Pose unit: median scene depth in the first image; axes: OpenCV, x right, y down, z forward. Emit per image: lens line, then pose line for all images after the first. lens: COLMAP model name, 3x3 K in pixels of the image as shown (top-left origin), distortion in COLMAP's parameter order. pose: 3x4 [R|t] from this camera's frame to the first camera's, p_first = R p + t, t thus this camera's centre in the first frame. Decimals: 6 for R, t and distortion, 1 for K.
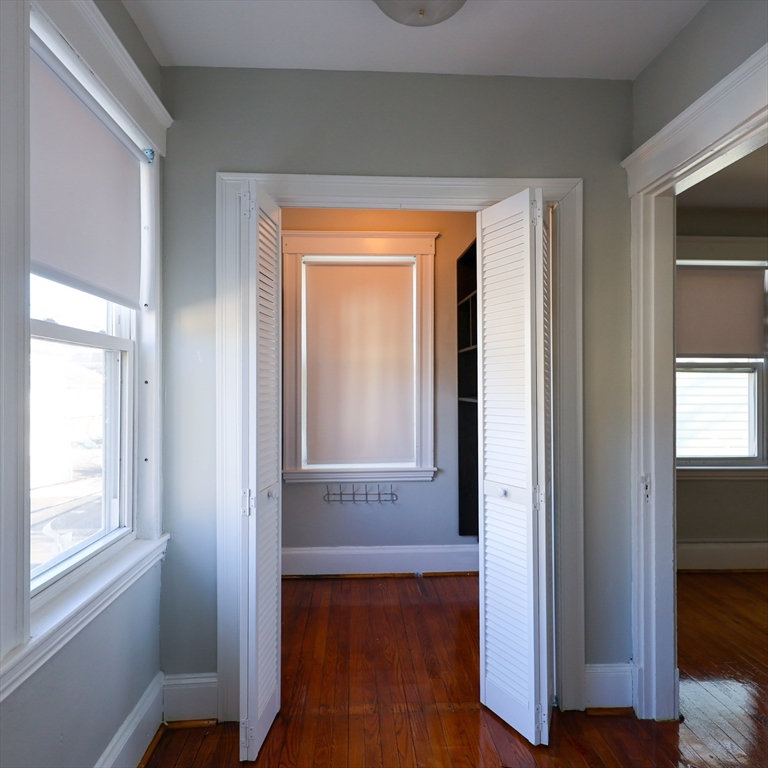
lens RADIAL K [[520.5, 0, 380.7], [0, 520.5, 385.9], [0, 0, 1]] dist [0.020000, -0.010358]
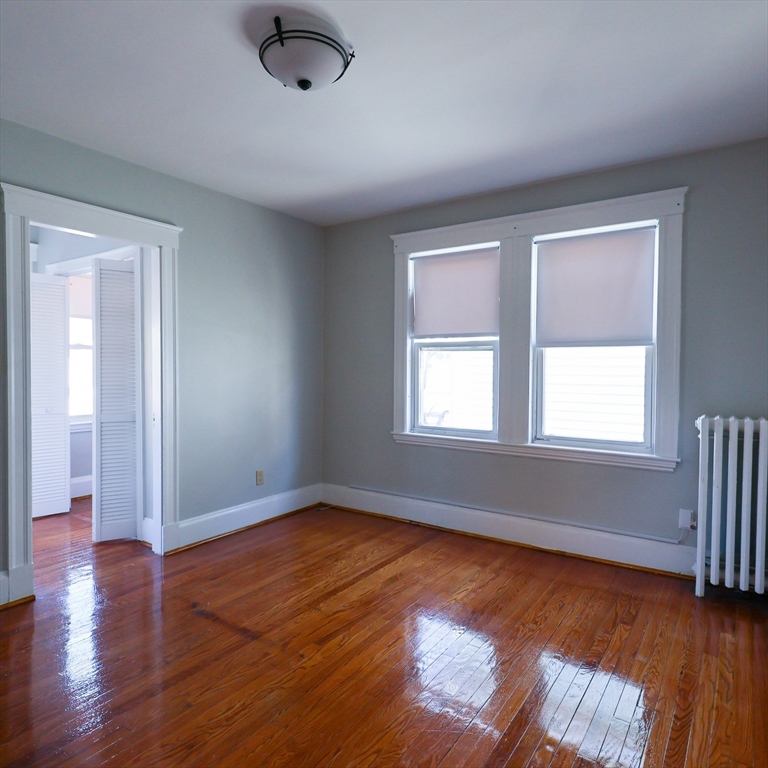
lens RADIAL K [[518.7, 0, 384.0], [0, 518.7, 384.0], [0, 0, 1]] dist [-0.005951, -0.004912]
pose [[0.804670, 0.024182, -0.593230, 1.141230], [-0.002472, 0.999298, 0.037382, 0.003249], [0.593717, -0.028613, 0.804165, 0.042473]]
